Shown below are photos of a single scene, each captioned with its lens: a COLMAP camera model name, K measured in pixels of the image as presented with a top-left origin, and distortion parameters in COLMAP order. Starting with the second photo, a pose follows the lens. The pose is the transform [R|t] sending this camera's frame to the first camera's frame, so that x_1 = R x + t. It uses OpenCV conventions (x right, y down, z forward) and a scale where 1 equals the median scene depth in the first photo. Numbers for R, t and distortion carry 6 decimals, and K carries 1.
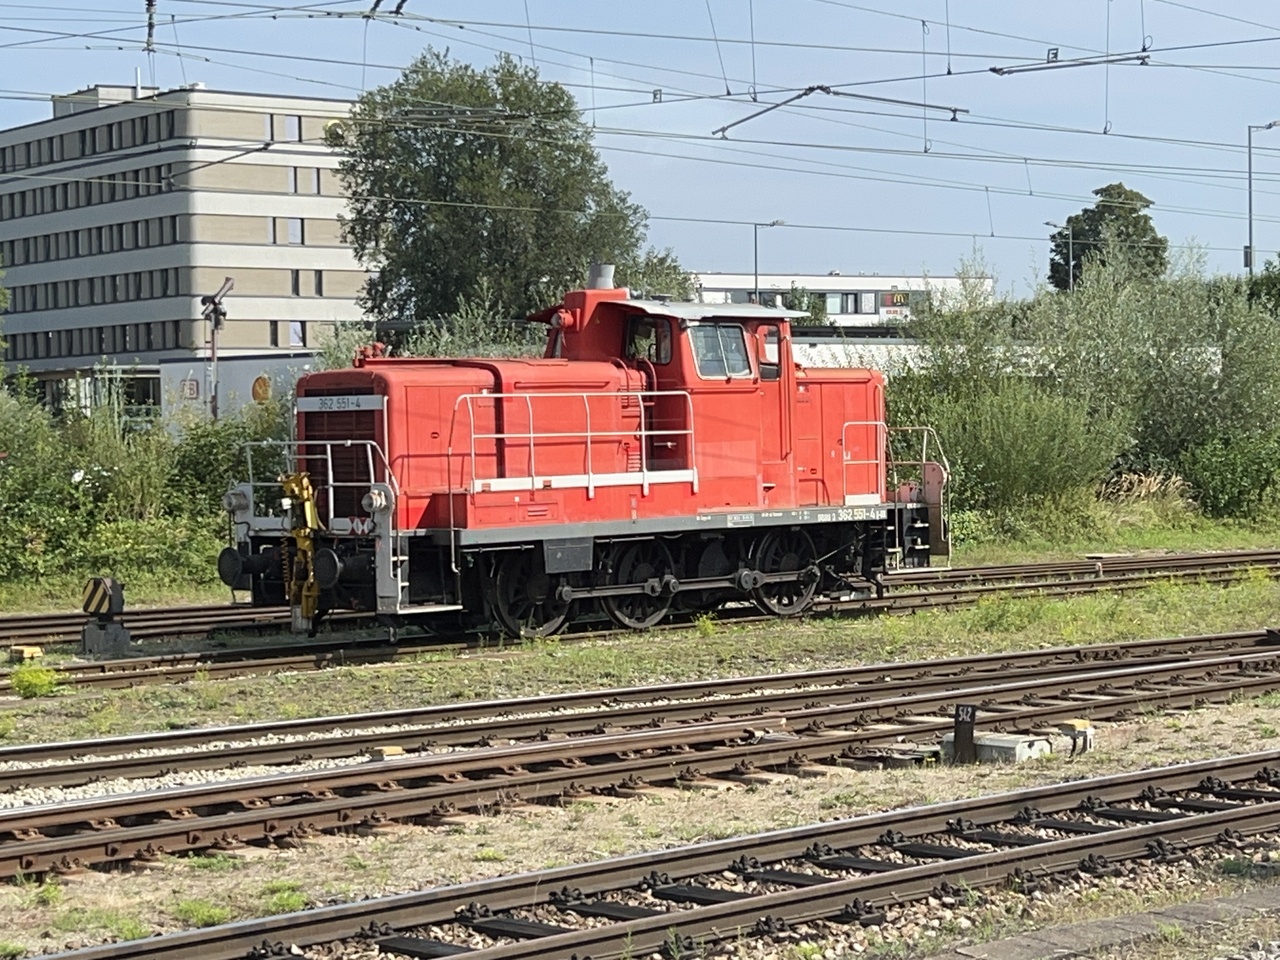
lens RADIAL K [[2915.7, 0, 641.6], [0, 2915.7, 504.8], [0, 0, 1]] dist [0.233677, -0.422846]
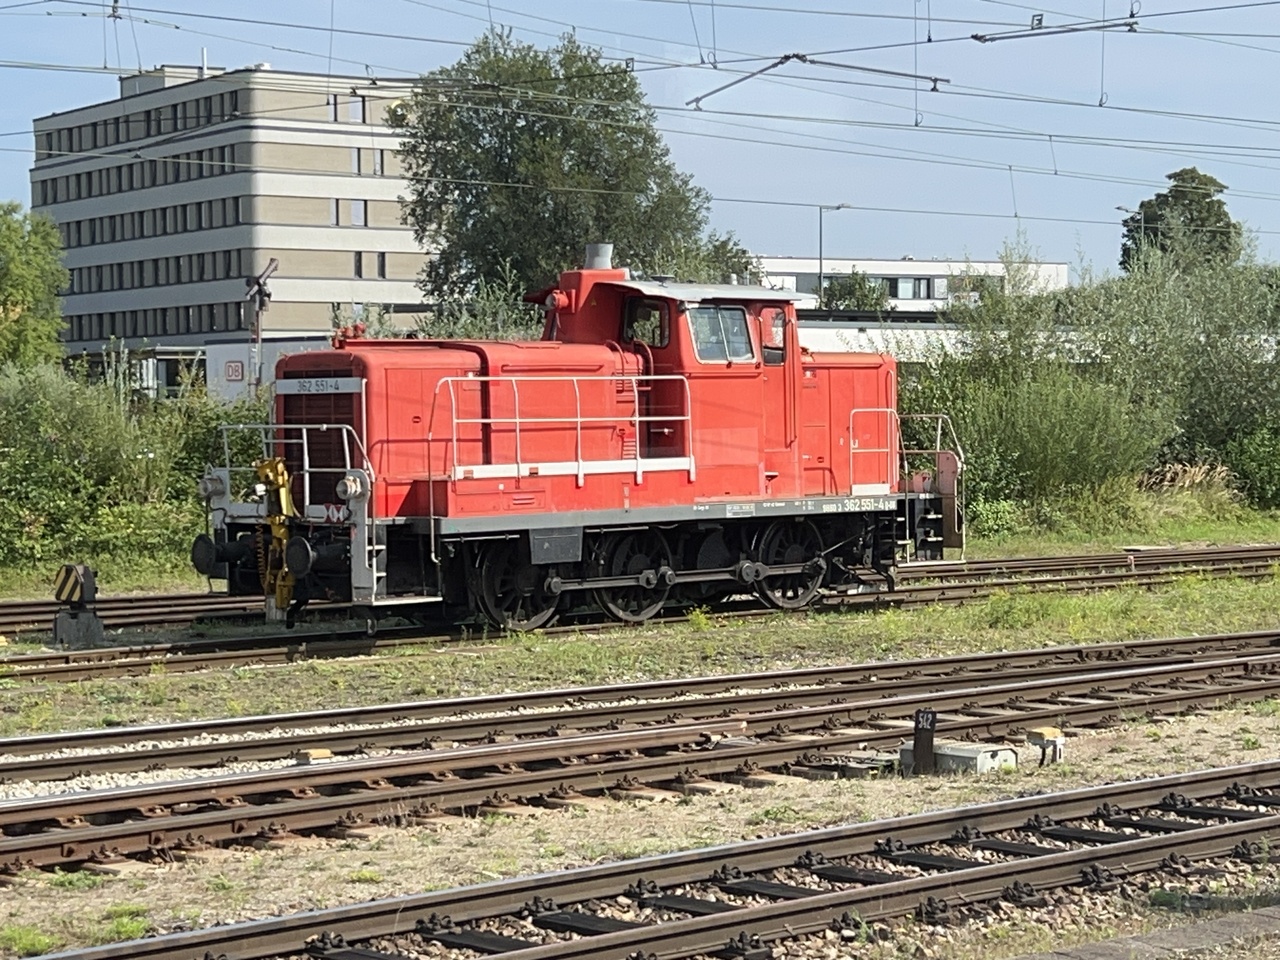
lens RADIAL K [[2909.7, 0, 646.7], [0, 2909.7, 512.3], [0, 0, 1]] dist [0.280430, -1.305165]
pose [[0.999619, 0.007766, -0.026469, 0.028578], [-0.007556, 0.999939, 0.008031, -0.001475], [0.026529, -0.007828, 0.999617, 0.038191]]
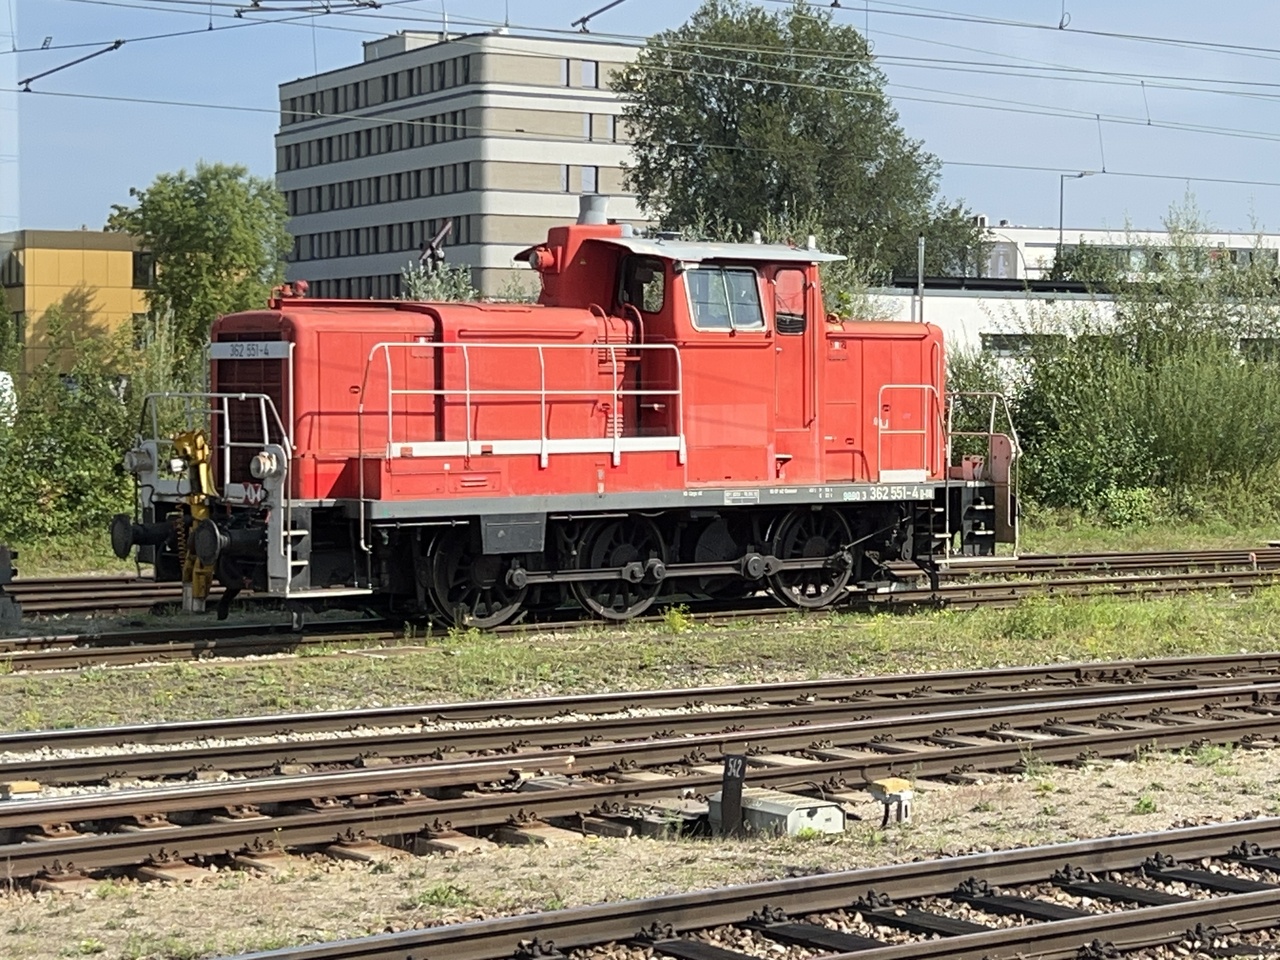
lens RADIAL K [[2898.4, 0, 640.7], [0, 2898.4, 492.8], [0, 0, 1]] dist [0.282162, -1.035676]
pose [[0.991311, 0.026431, -0.128856, 0.114730], [-0.024966, 0.999604, 0.012972, -0.006232], [0.129148, -0.009642, 0.991578, 0.152016]]
